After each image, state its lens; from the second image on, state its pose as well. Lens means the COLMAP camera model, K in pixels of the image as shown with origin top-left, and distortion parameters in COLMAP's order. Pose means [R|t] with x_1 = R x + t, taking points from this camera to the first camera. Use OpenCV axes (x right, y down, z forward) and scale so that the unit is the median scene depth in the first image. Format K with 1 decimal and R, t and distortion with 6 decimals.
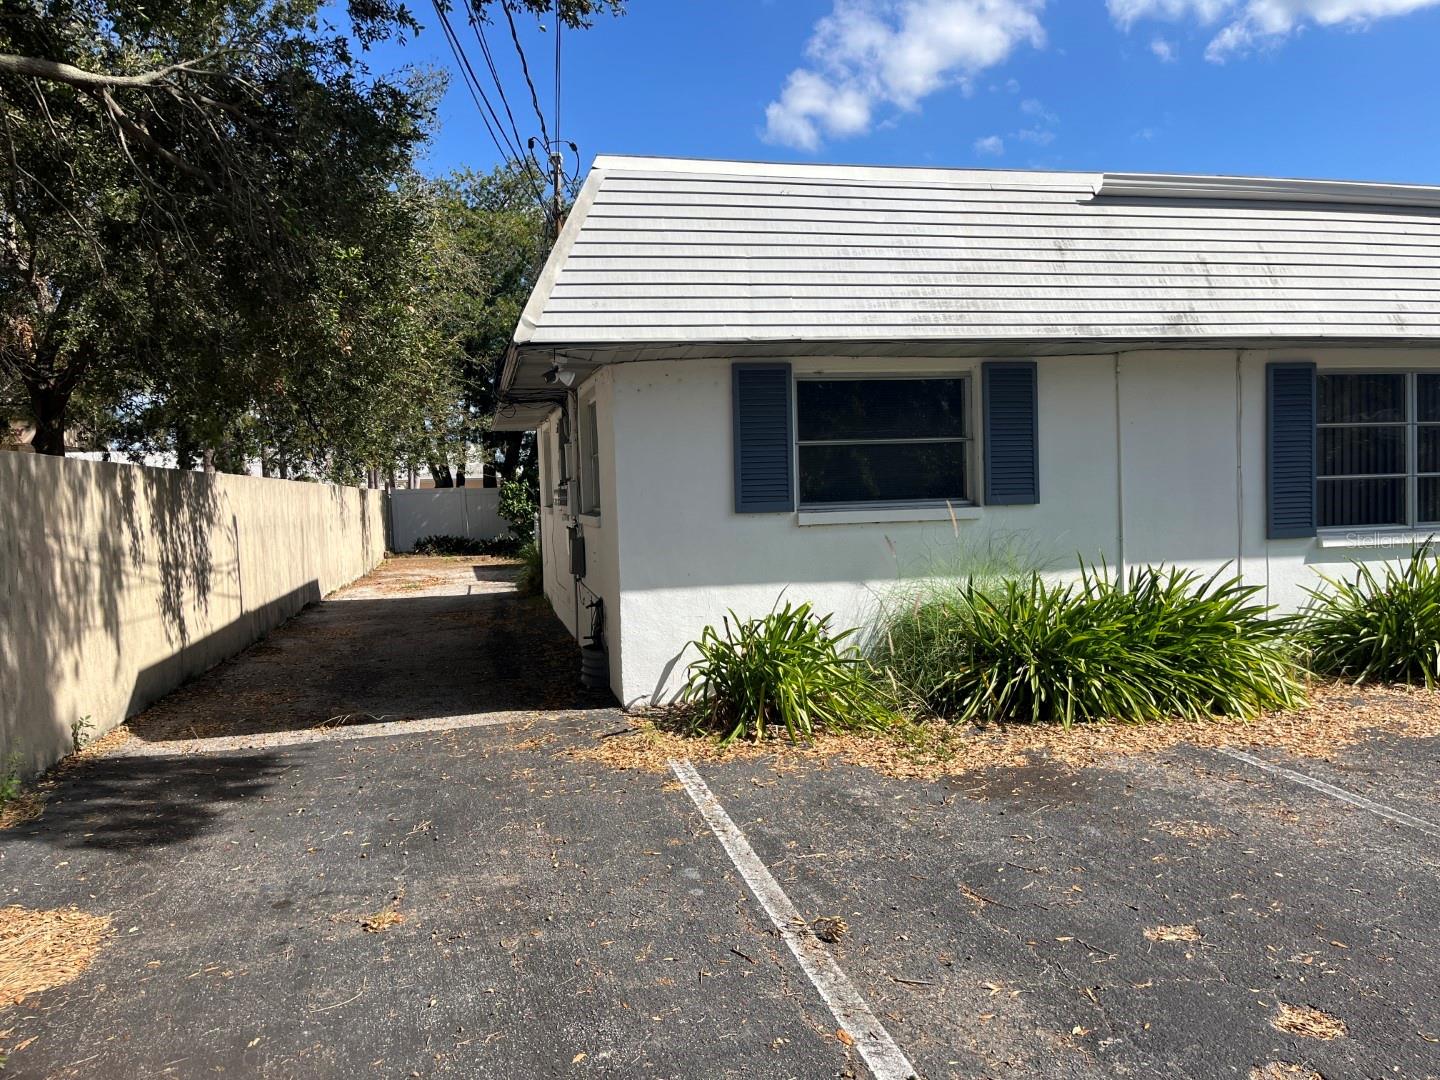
lens RADIAL K [[1093.4, 0, 678.7], [0, 1093.4, 544.4], [0, 0, 1]] dist [0.056945, -0.071224]
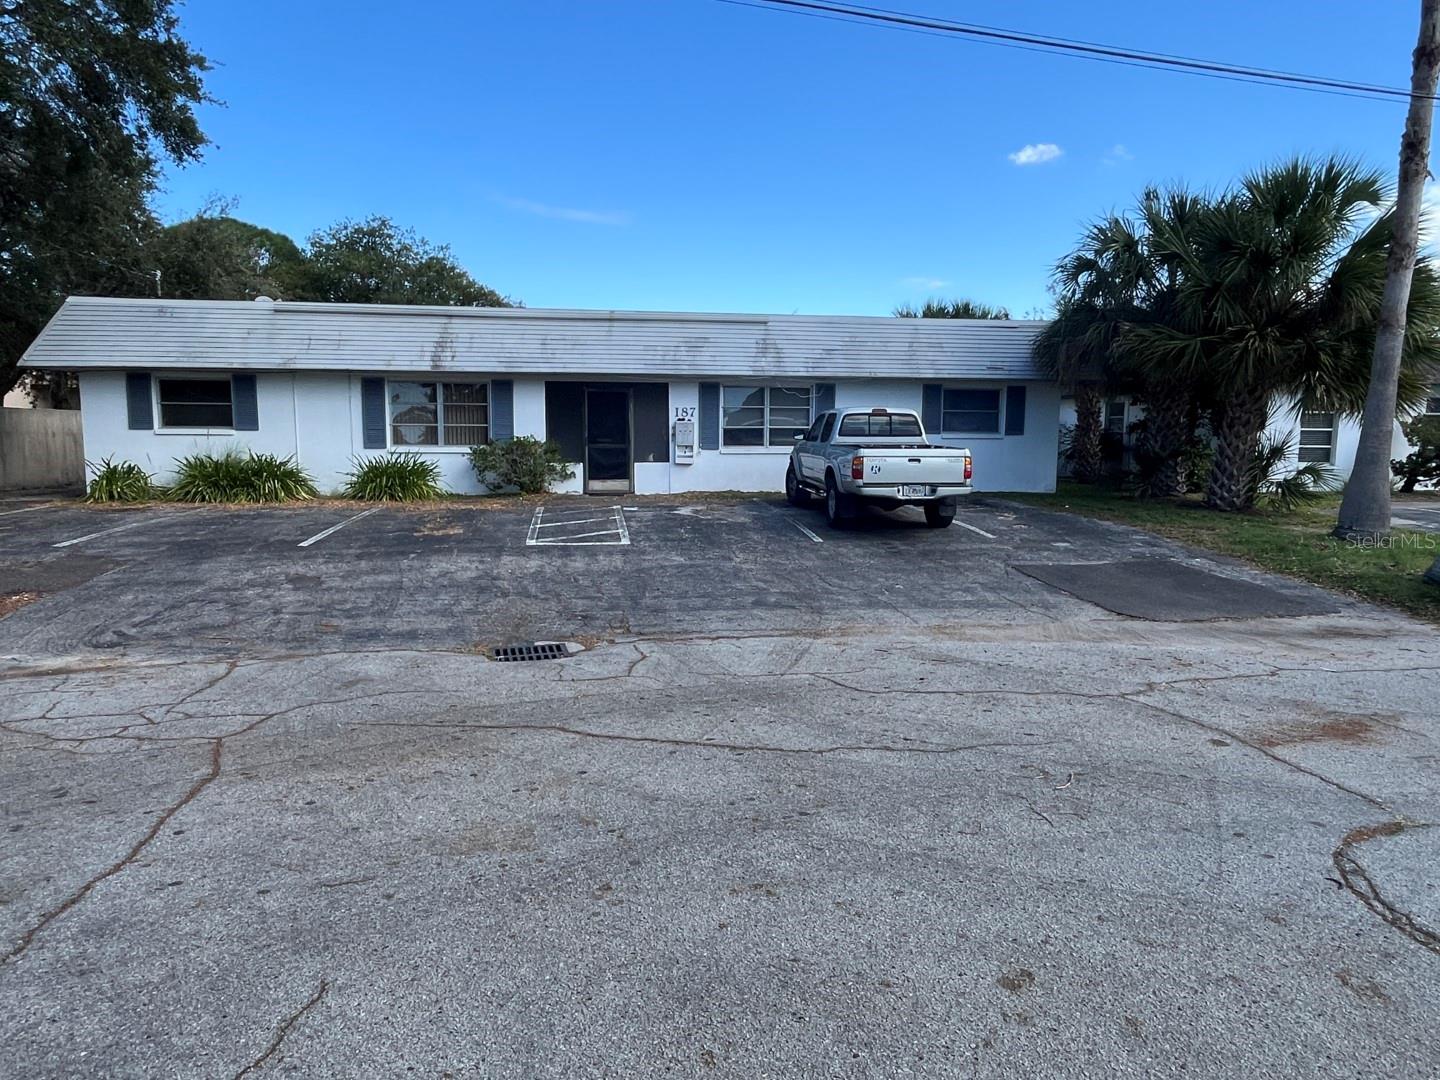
lens RADIAL K [[898.3, 0, 718.0], [0, 898.3, 539.9], [0, 0, 1]] dist [-0.006916, 0.000937]
pose [[0.996890, 0.043181, -0.065921, 1.570007], [-0.038845, 0.997083, 0.065698, 0.042379], [0.068565, -0.062933, 0.995660, -1.062354]]
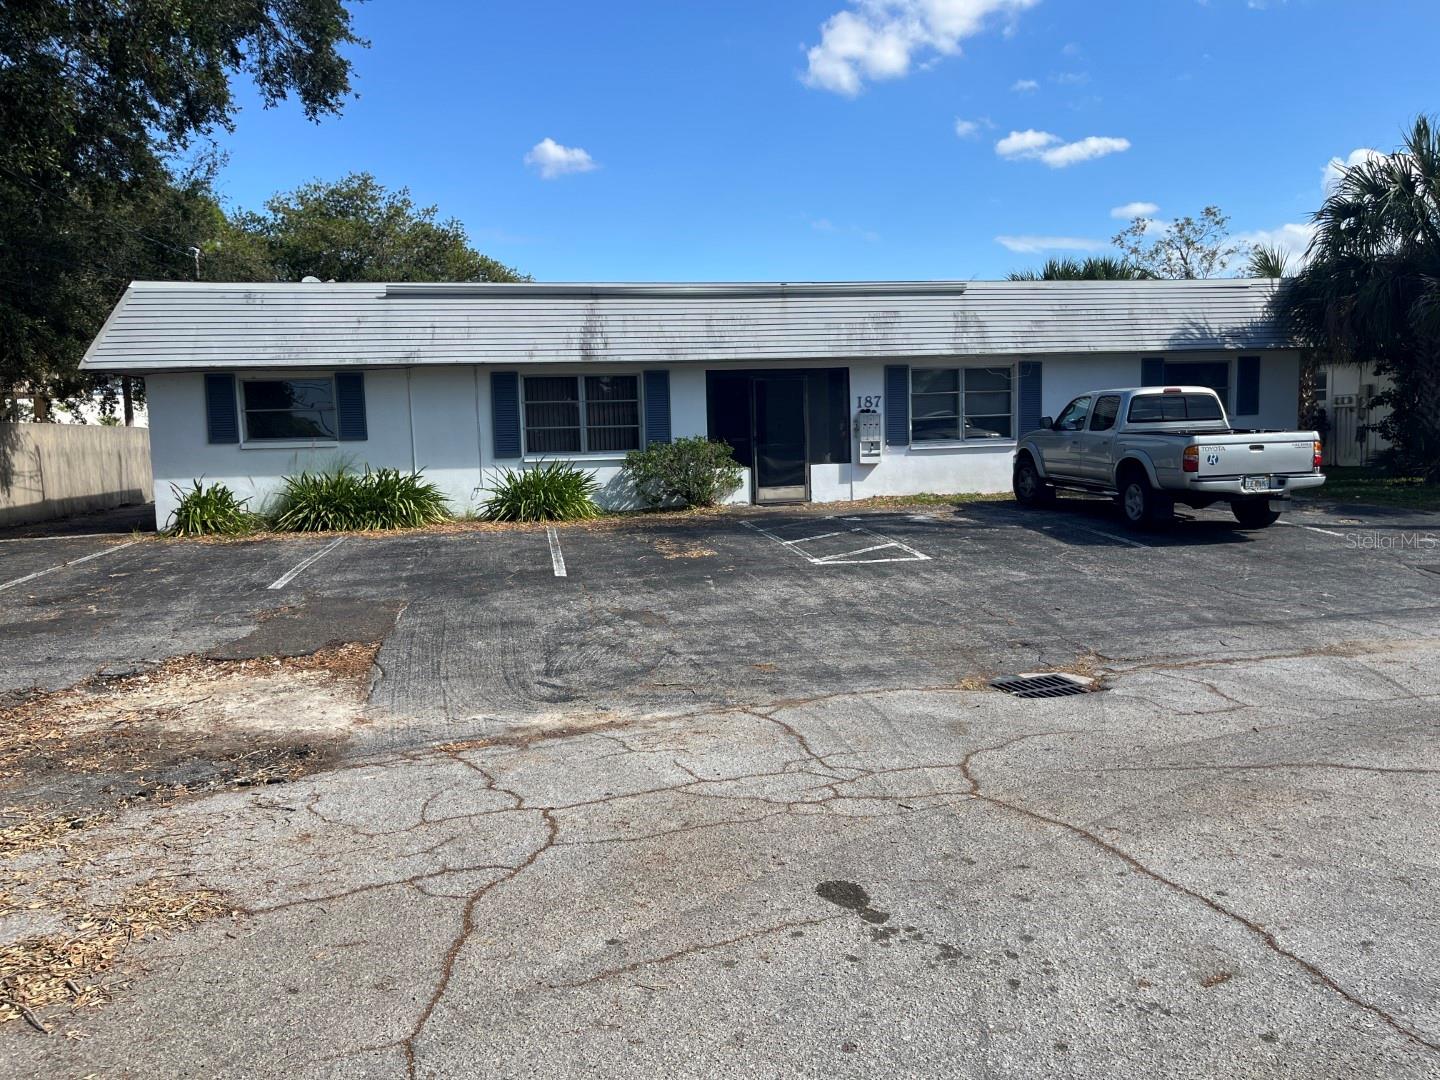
lens RADIAL K [[1093.4, 0, 723.2], [0, 1093.4, 544.4], [0, 0, 1]] dist [0.056945, -0.071224]
pose [[0.999688, 0.003552, -0.024705, 1.070985], [-0.002270, 0.998661, 0.051689, 0.053774], [0.024856, -0.051617, 0.998358, -1.118473]]
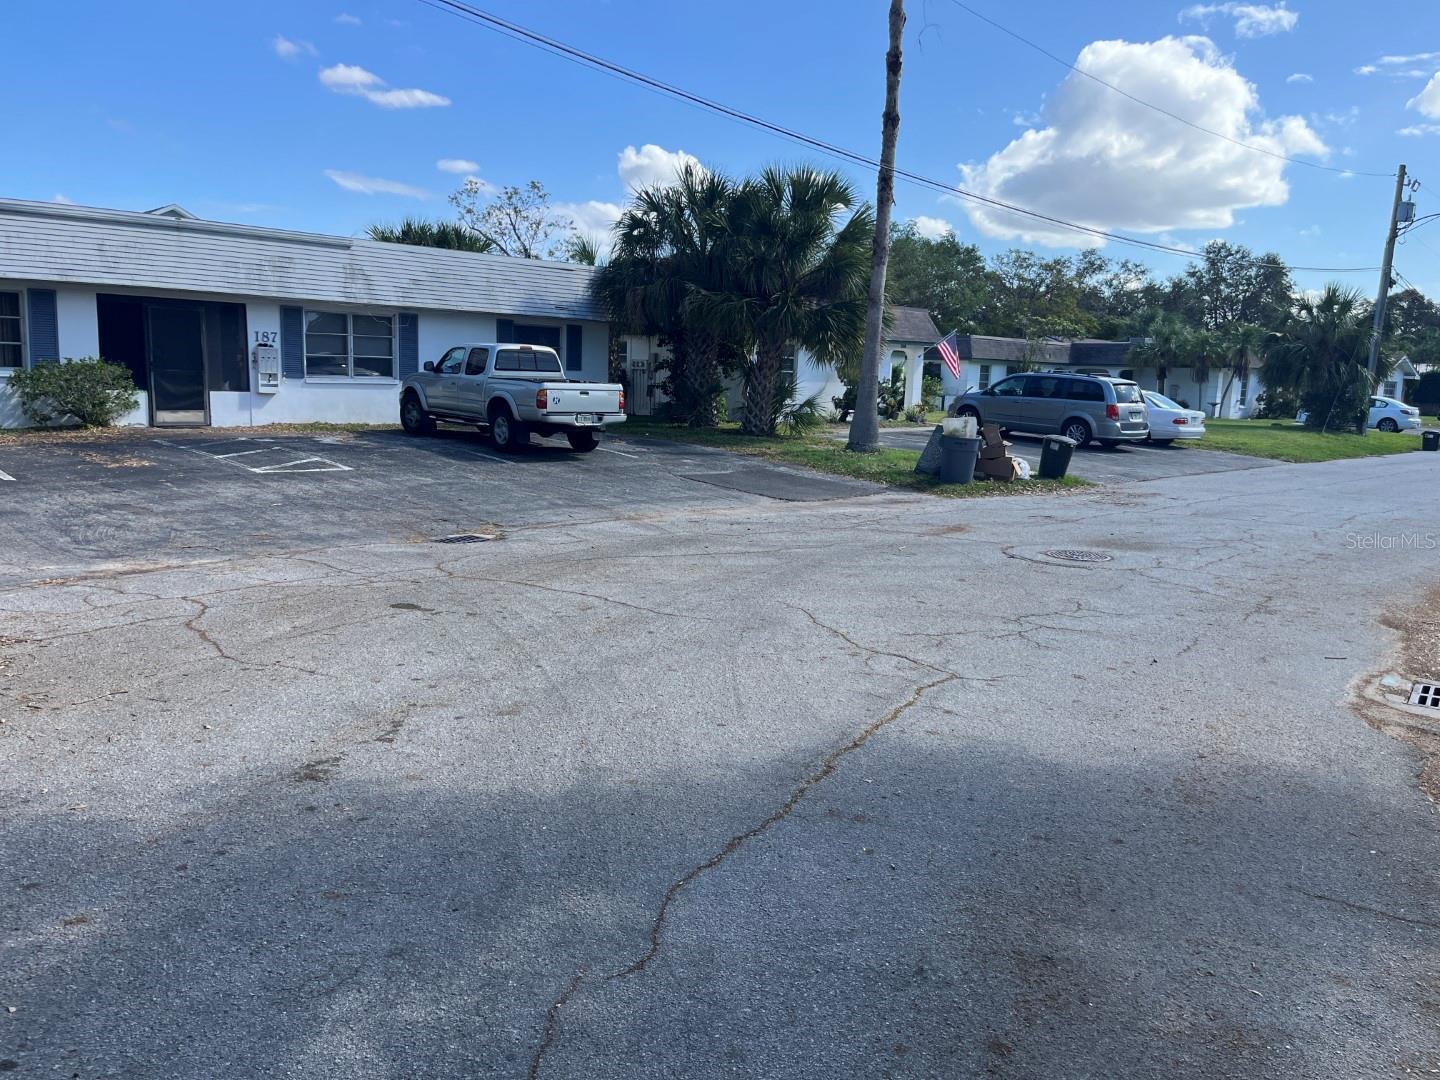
lens RADIAL K [[1093.4, 0, 724.2], [0, 1093.4, 535.4], [0, 0, 1]] dist [0.056945, -0.071224]
pose [[0.846131, -0.020867, 0.532566, 0.844097], [-0.027876, 0.996133, 0.083319, 0.089543], [-0.532245, -0.085345, 0.842278, -1.564888]]
